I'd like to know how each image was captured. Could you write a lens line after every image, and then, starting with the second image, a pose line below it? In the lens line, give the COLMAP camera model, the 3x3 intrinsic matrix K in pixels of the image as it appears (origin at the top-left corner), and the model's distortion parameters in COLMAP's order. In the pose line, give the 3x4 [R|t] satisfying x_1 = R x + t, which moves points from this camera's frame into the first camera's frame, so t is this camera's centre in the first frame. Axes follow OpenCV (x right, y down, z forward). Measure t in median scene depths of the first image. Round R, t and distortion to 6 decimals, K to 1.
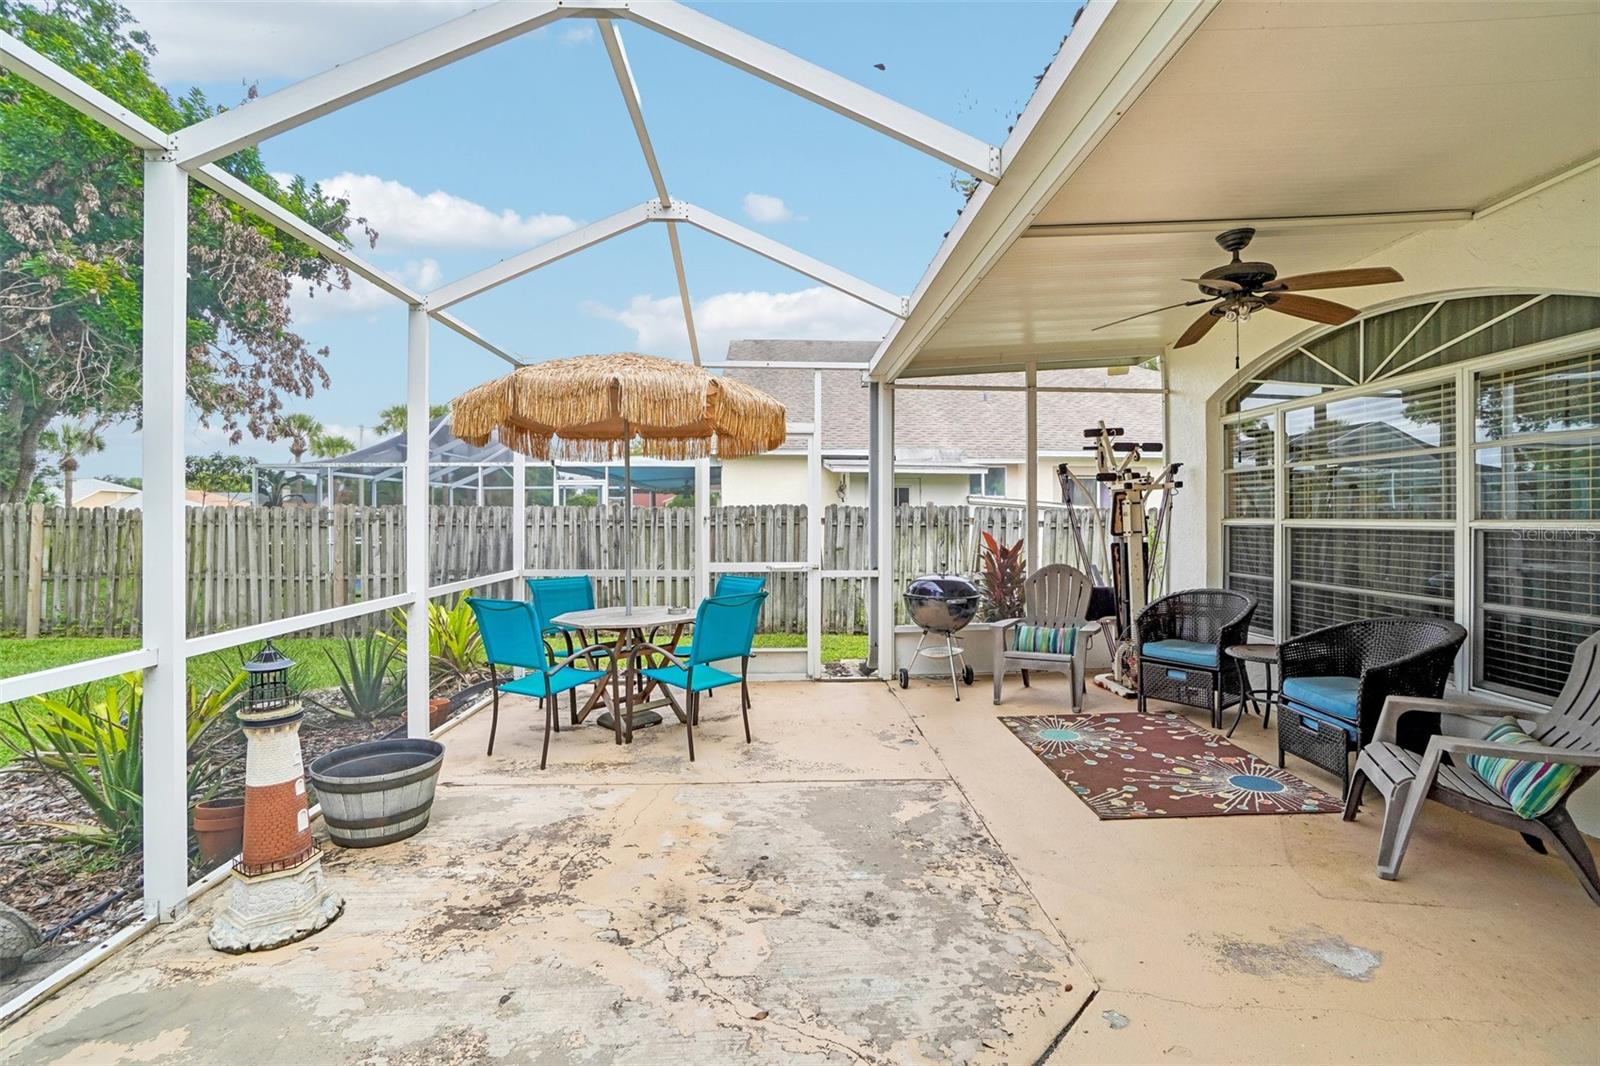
lens RADIAL K [[732.1, 0, 800.5], [0, 732.1, 518.6], [0, 0, 1]] dist [-0.039136, 0.008519]
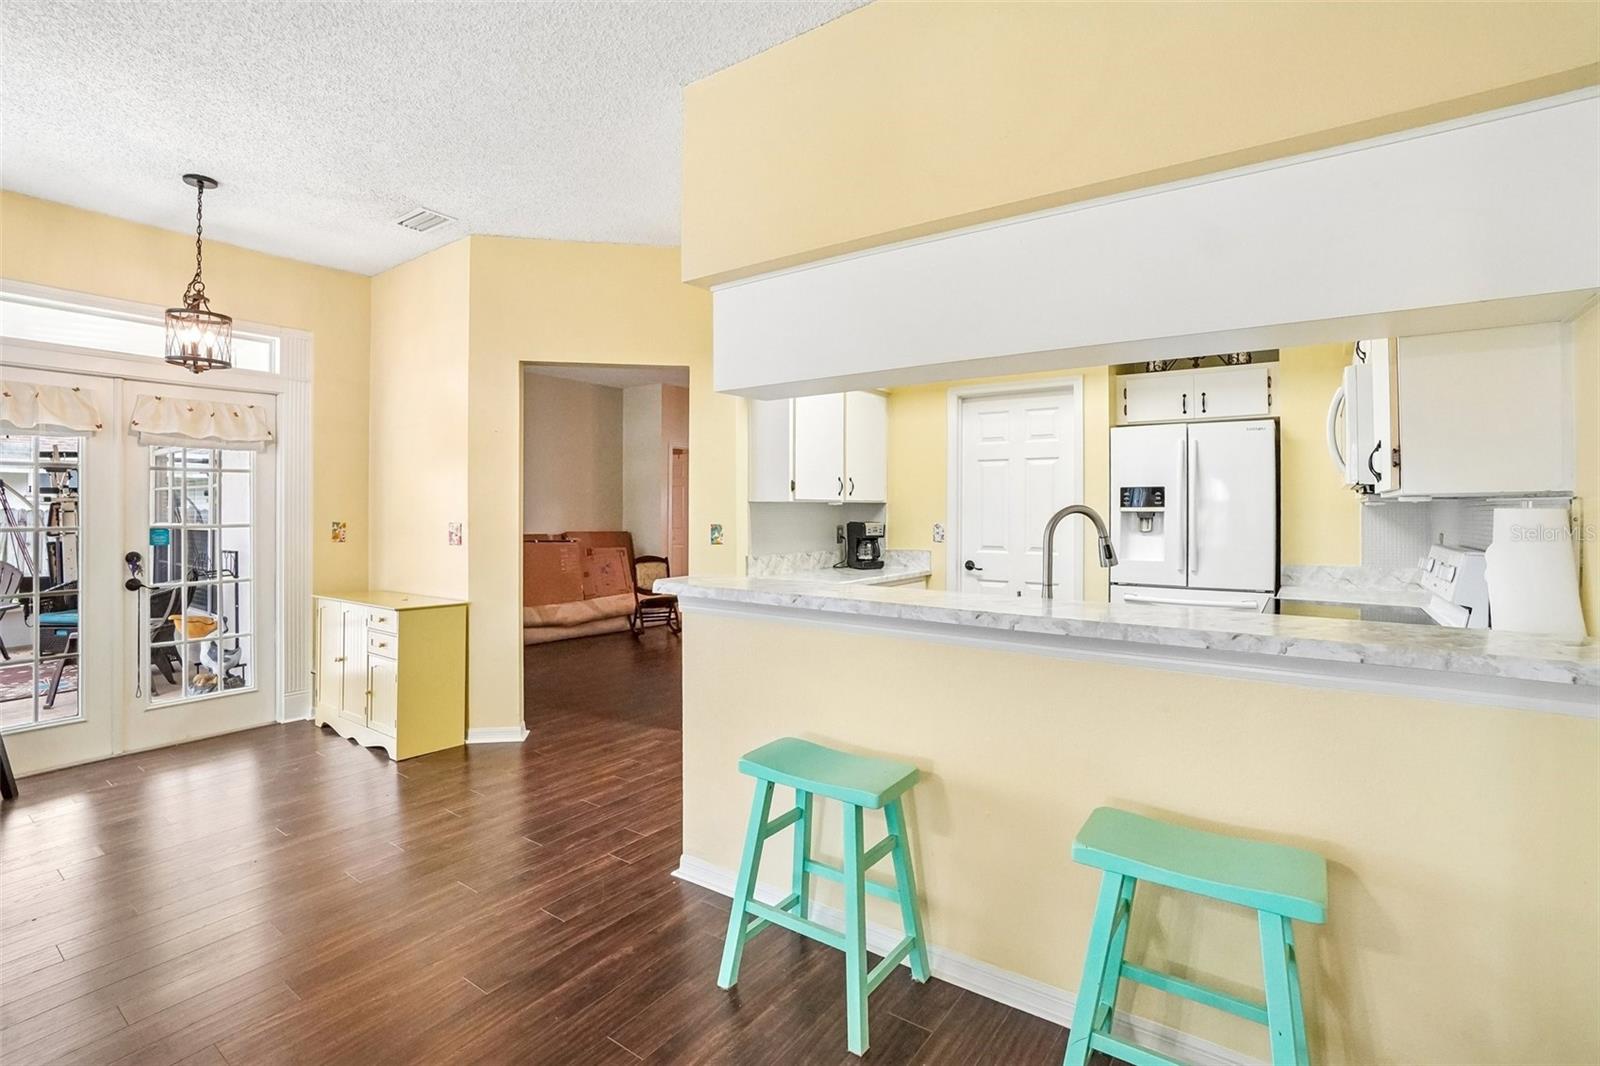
lens RADIAL K [[732.1, 0, 829.2], [0, 732.1, 519.6], [0, 0, 1]] dist [-0.039136, 0.008519]
pose [[0.607860, -0.006460, 0.794018, 0.276126], [-0.001575, 0.999955, 0.009341, -0.020357], [-0.794043, -0.006929, 0.607822, -0.881388]]
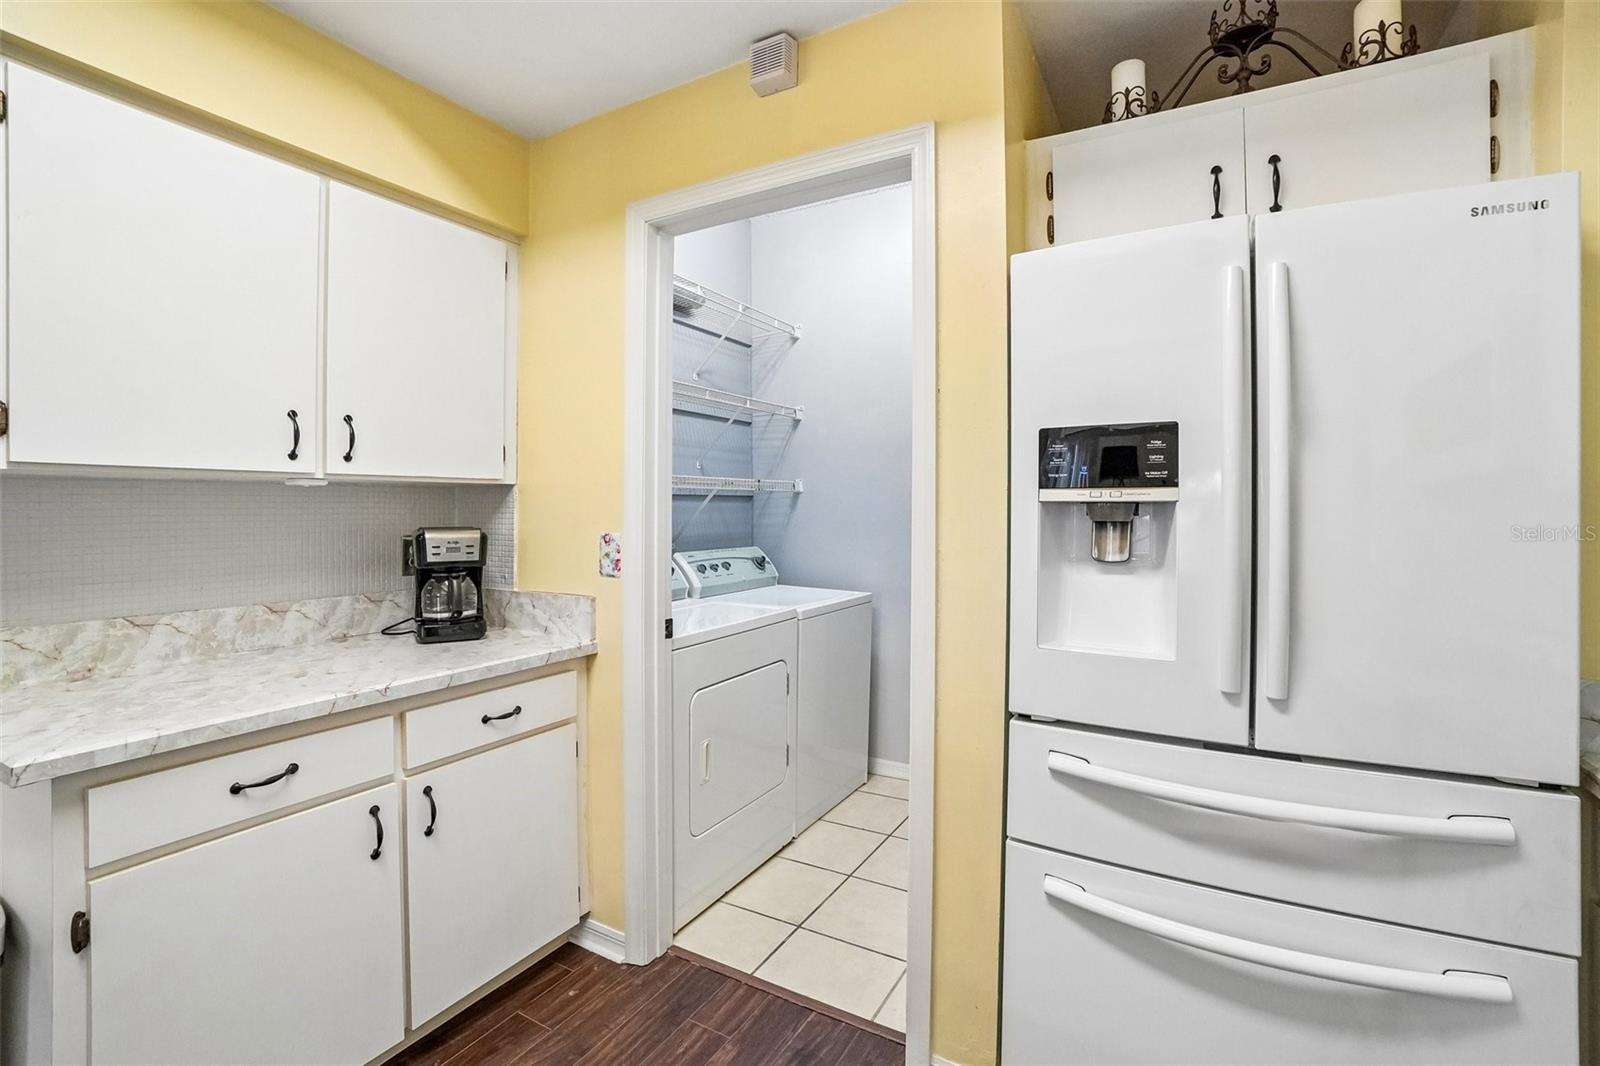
lens RADIAL K [[732.1, 0, 803.4], [0, 732.1, 512.0], [0, 0, 1]] dist [-0.039136, 0.008519]
pose [[0.547765, -0.000460, 0.836632, 0.789264], [-0.003021, 0.999992, 0.002527, -0.019253], [-0.836627, -0.003912, 0.547760, -0.736507]]
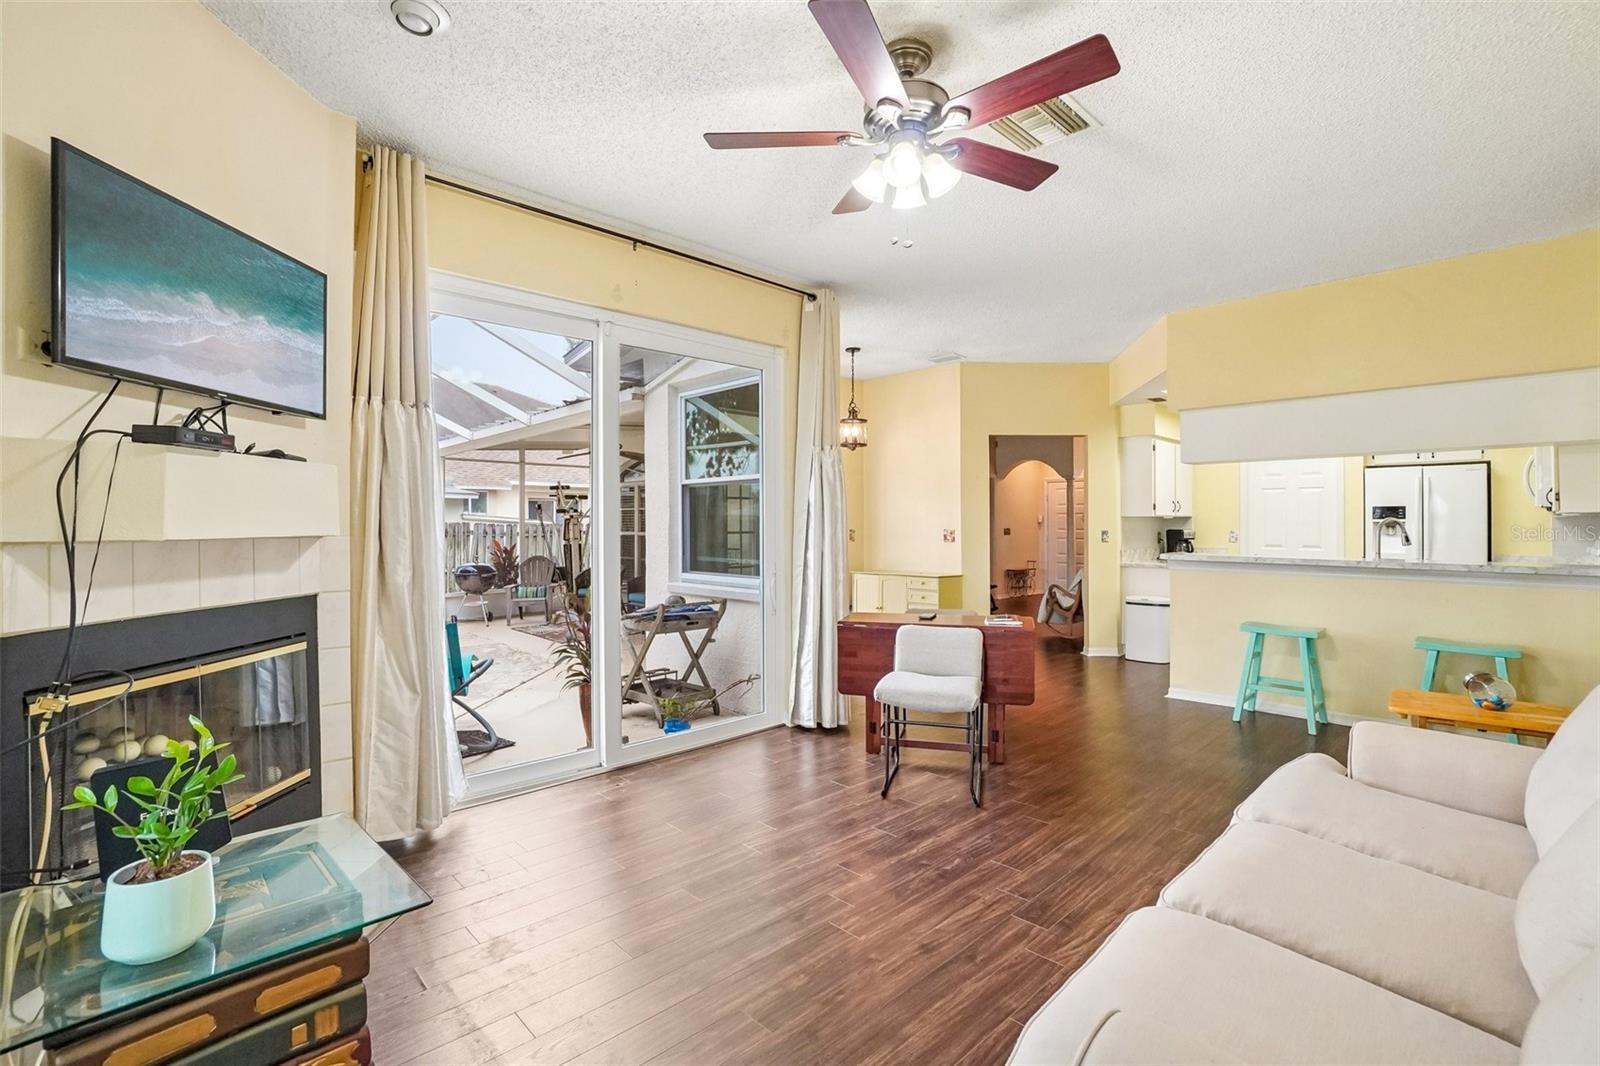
lens RADIAL K [[732.1, 0, 800.8], [0, 732.1, 526.7], [0, 0, 1]] dist [-0.039136, 0.008519]
pose [[0.750669, -0.001145, 0.660678, -0.400853], [0.000757, 0.999999, 0.000873, -0.015643], [-0.660678, -0.000156, 0.750669, -0.920807]]
